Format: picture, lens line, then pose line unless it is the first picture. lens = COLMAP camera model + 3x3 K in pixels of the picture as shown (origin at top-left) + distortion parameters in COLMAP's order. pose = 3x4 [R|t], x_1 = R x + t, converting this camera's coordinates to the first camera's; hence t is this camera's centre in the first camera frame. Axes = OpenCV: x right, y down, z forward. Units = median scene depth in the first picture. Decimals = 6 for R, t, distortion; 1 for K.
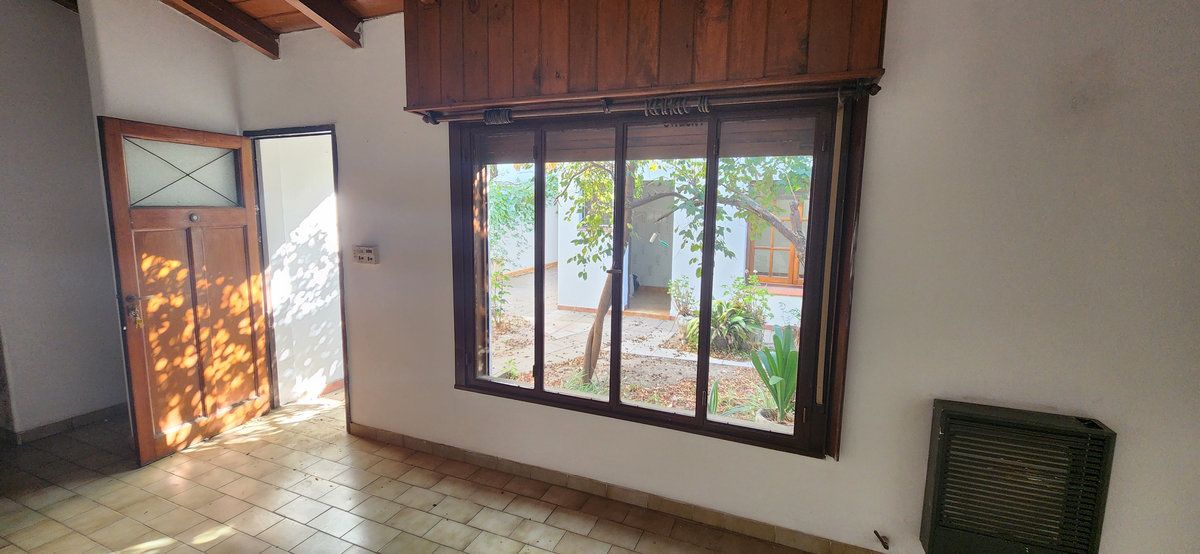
lens RADIAL K [[489.3, 0, 593.4], [0, 489.3, 268.2], [0, 0, 1]] dist [0.000235, 0.000181]
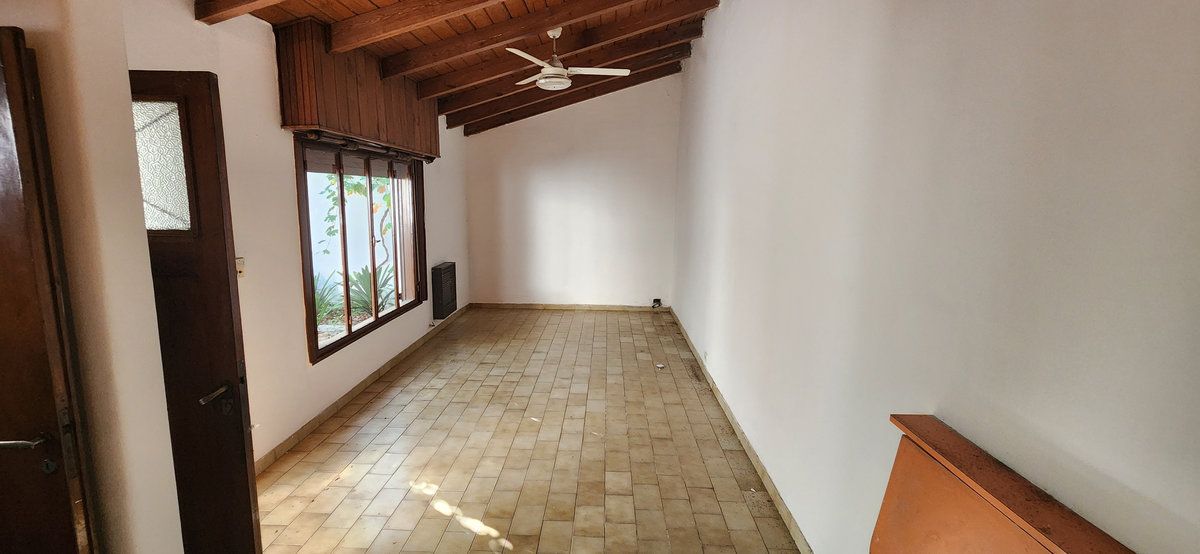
lens RADIAL K [[489.3, 0, 593.4], [0, 489.3, 268.2], [0, 0, 1]] dist [0.000235, 0.000181]
pose [[-0.361798, -0.145975, 0.920757, -1.715694], [0.108928, 0.974280, 0.197263, -0.143147], [-0.925871, 0.171666, -0.336592, 0.821827]]
